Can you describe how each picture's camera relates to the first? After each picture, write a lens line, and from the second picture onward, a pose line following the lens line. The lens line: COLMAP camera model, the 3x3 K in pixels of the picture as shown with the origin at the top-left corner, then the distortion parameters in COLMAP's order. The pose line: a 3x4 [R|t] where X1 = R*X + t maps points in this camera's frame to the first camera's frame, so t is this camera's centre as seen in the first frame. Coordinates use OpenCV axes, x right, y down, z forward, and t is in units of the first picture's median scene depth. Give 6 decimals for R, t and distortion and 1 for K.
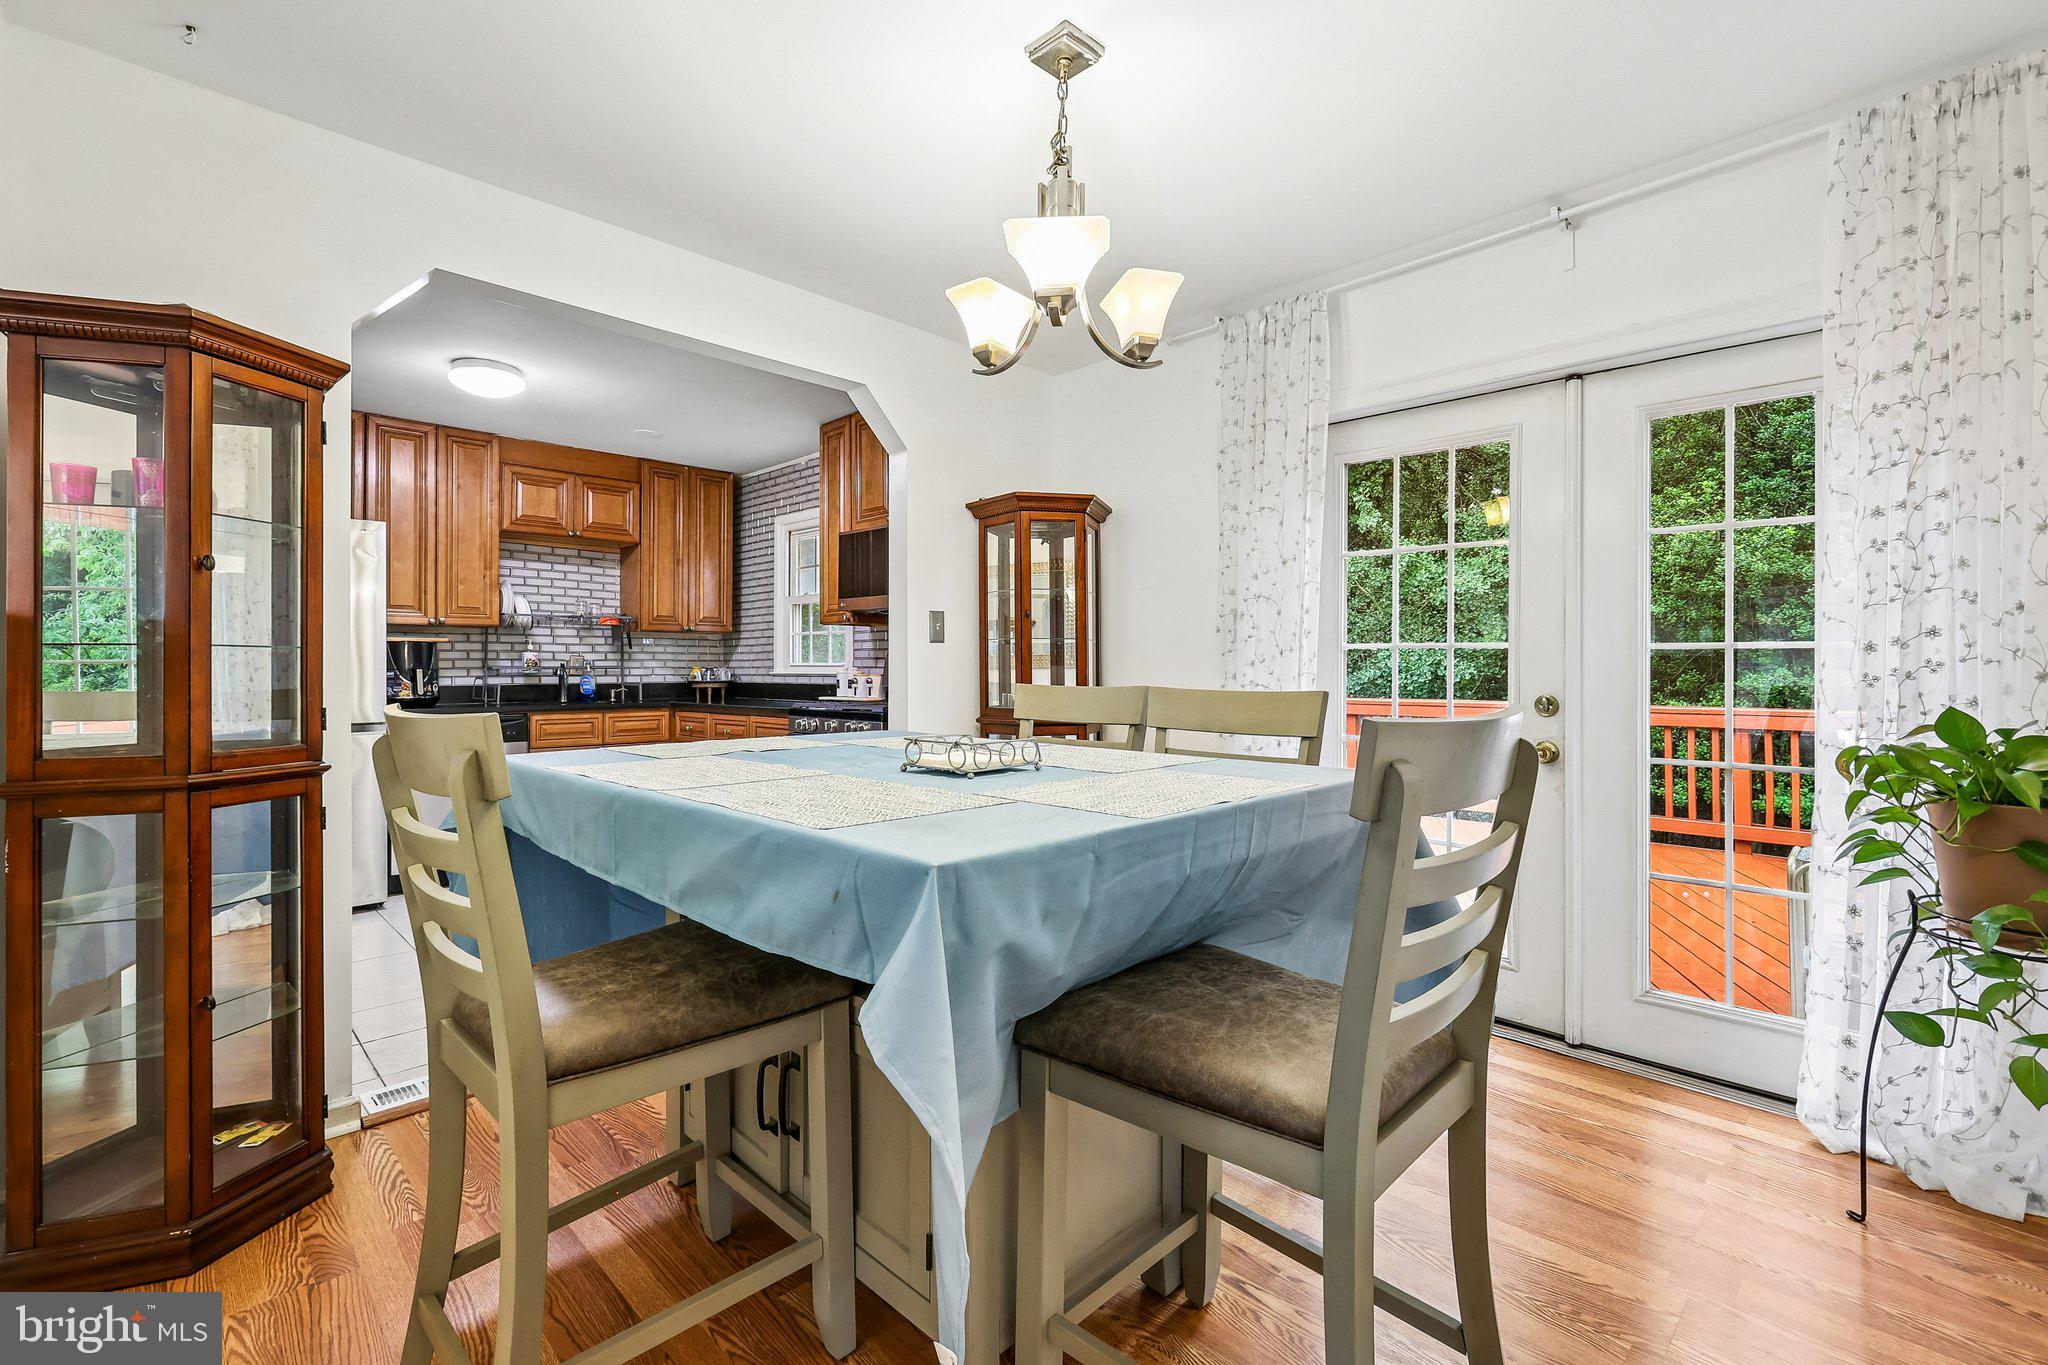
lens RADIAL K [[895.0, 0, 1020.9], [0, 895.0, 672.0], [0, 0, 1]] dist [-0.000277, 0.000393]
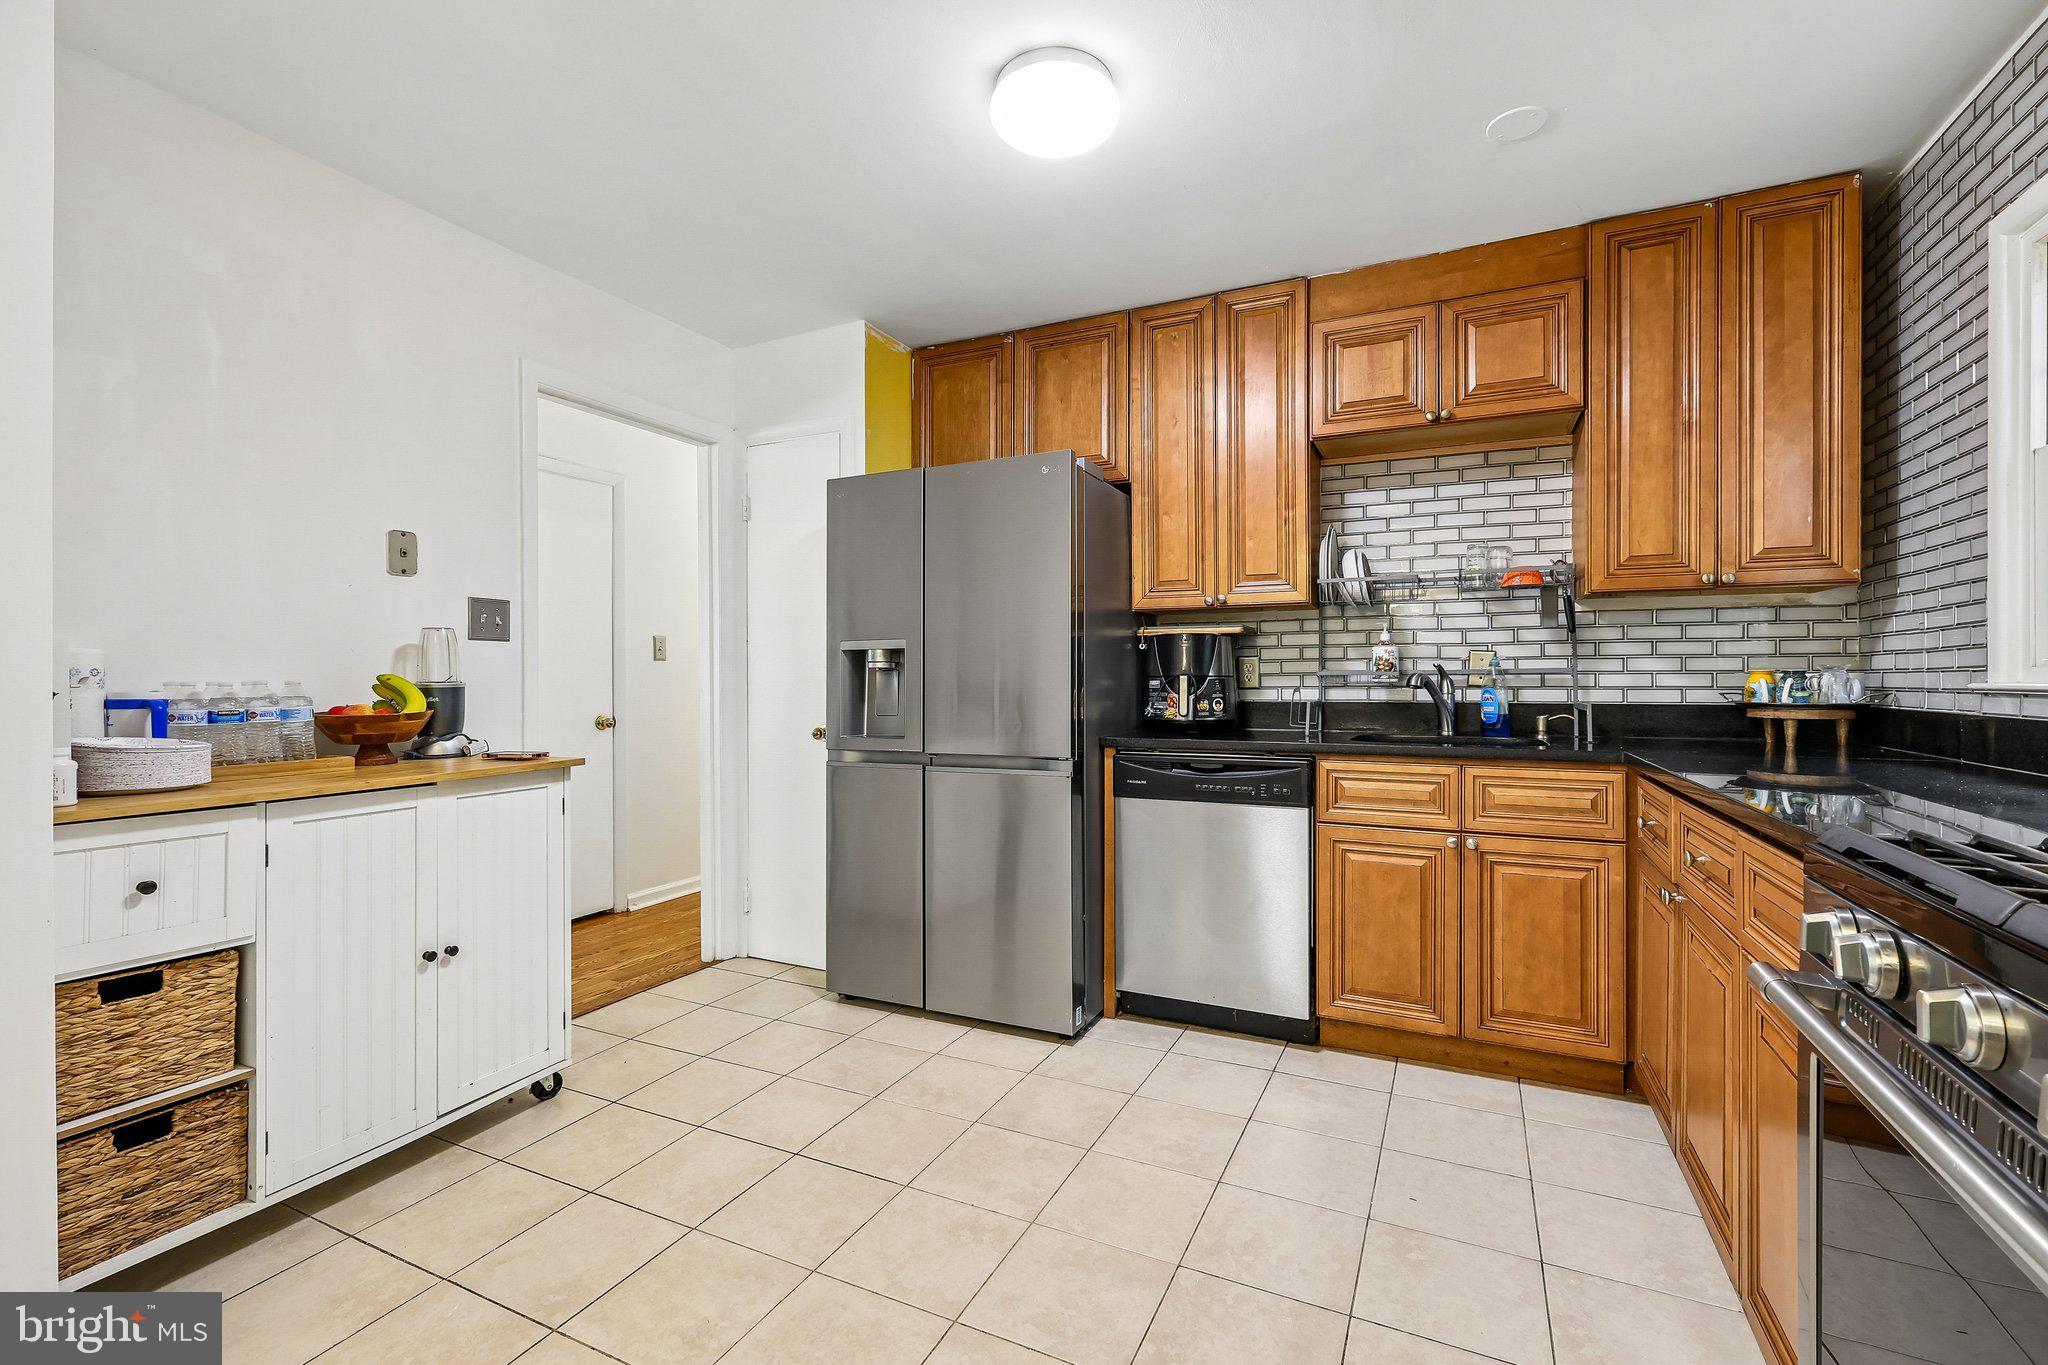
lens RADIAL K [[895.0, 0, 1024.4], [0, 895.0, 674.4], [0, 0, 1]] dist [-0.000277, 0.000393]
pose [[0.336690, -0.002262, -0.941613, -0.081855], [-0.001406, 0.999995, -0.002905, -0.001715], [0.941614, 0.002302, 0.336686, 0.556706]]
